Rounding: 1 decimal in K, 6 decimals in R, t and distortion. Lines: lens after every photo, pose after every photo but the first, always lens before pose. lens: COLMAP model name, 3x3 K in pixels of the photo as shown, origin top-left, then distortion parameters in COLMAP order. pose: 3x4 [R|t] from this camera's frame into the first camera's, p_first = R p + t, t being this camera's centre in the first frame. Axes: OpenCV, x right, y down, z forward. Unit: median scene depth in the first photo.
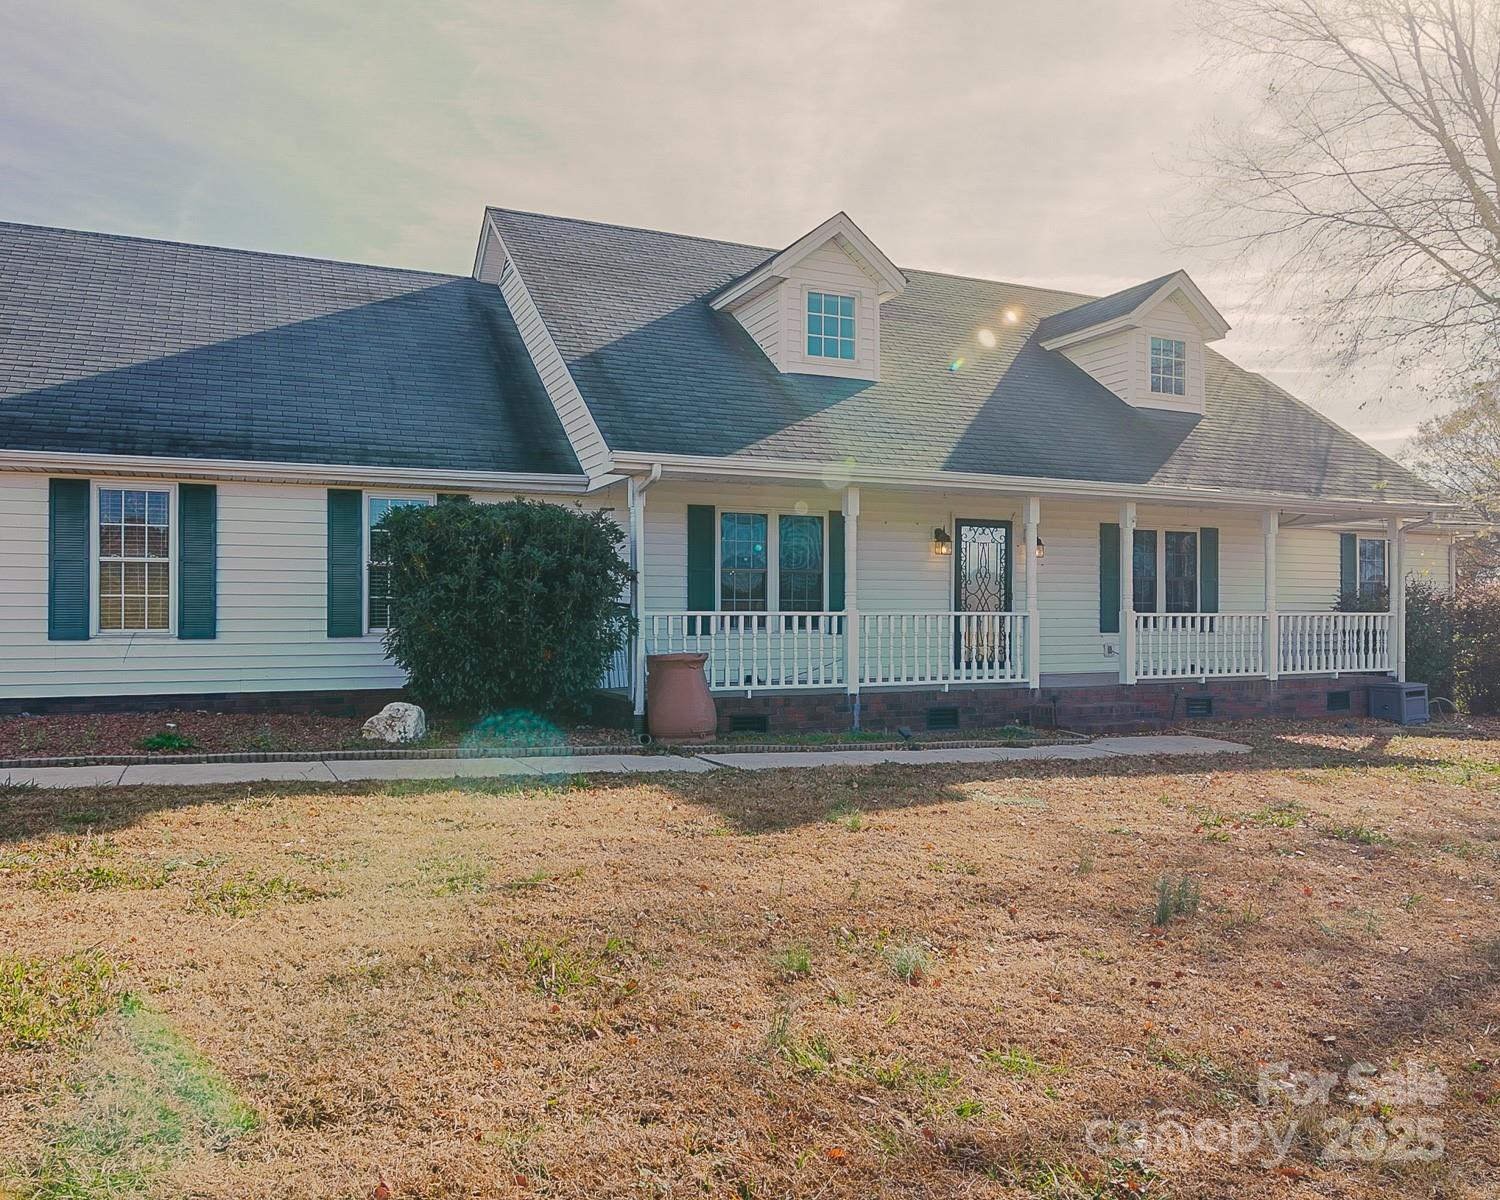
lens RADIAL K [[1040.1, 0, 750.0], [0, 1040.1, 600.0], [0, 0, 1]] dist [-0.028814, 0.004502]
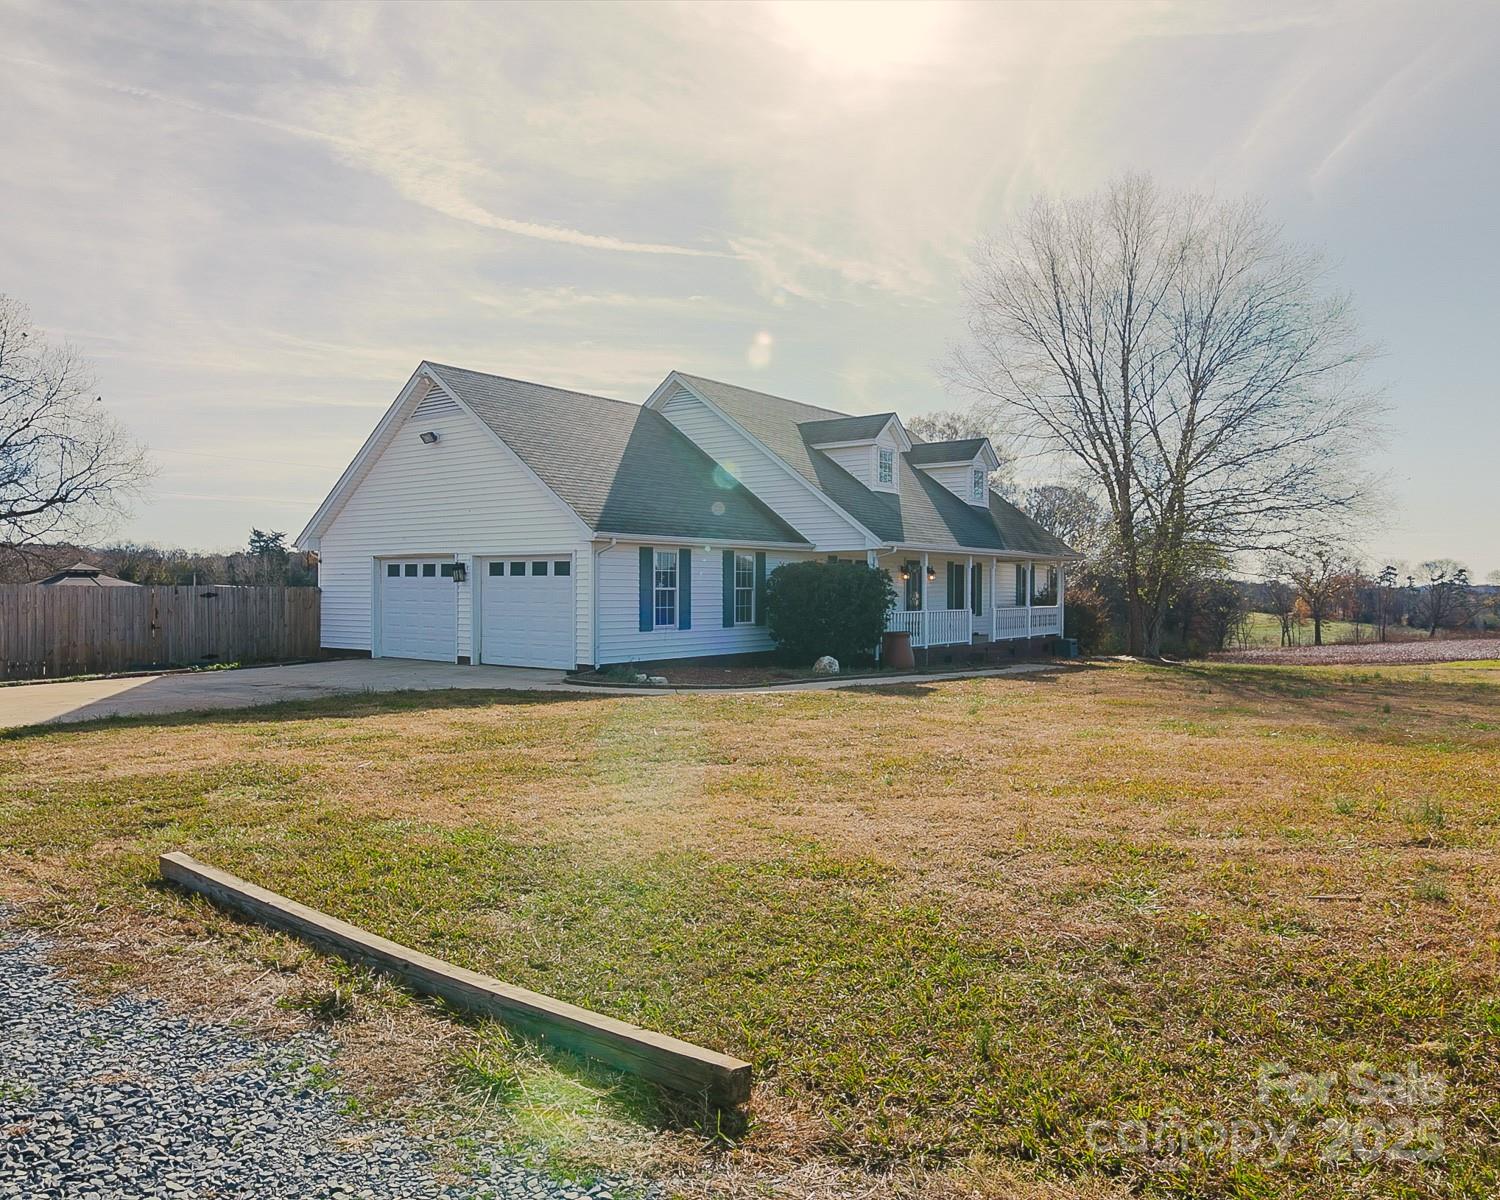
lens RADIAL K [[1040.1, 0, 750.0], [0, 1040.1, 600.0], [0, 0, 1]] dist [-0.028814, 0.004502]
pose [[0.855626, -0.018281, 0.517271, -0.821118], [0.024871, 0.999674, -0.005809, -0.002320], [-0.516996, 0.017835, 0.855802, -0.397175]]
